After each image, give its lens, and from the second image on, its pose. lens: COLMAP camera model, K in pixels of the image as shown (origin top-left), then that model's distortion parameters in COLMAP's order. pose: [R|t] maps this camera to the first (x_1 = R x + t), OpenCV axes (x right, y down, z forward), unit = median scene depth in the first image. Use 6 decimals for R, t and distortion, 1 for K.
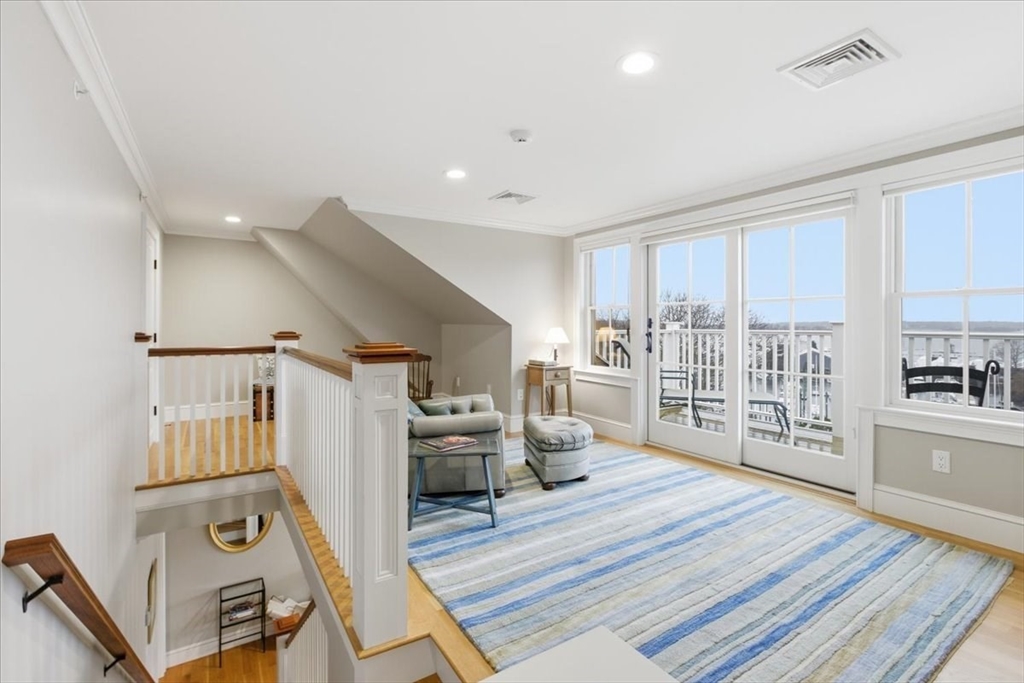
lens RADIAL K [[482.3, 0, 508.2], [0, 482.3, 330.7], [0, 0, 1]] dist [-0.002181, 0.000820]
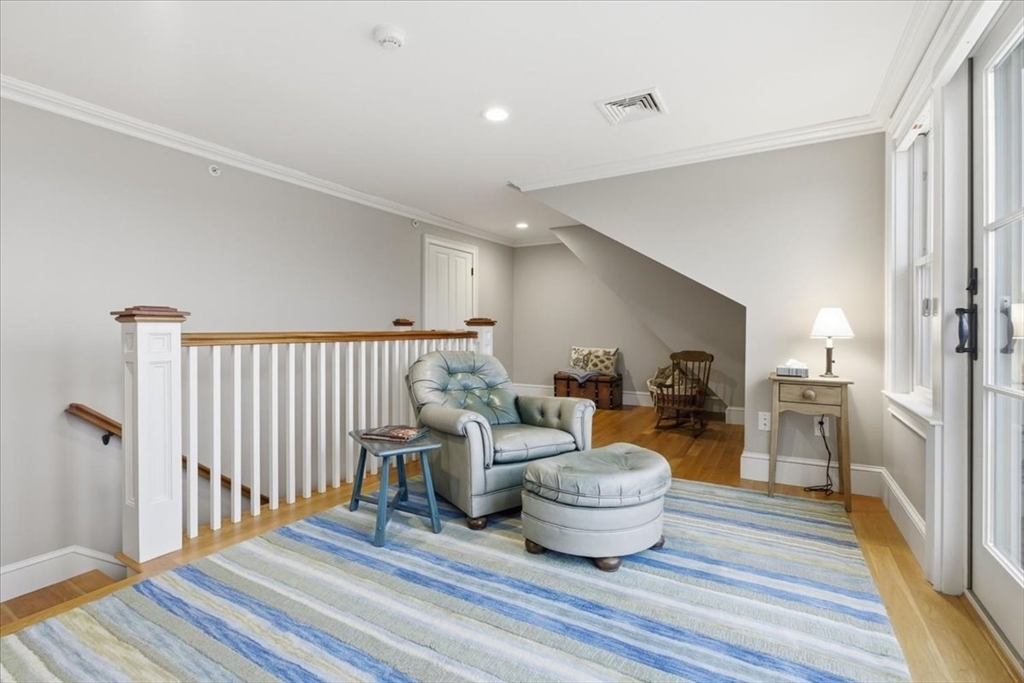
lens RADIAL K [[463.4, 0, 512.0], [0, 463.4, 341.5], [0, 0, 1]] dist [-0.003167, -0.000041]
pose [[0.449236, 0.022718, -0.893124, 0.584564], [-0.017728, 0.999706, 0.016512, 0.040539], [0.893237, 0.008415, 0.449507, 0.663658]]
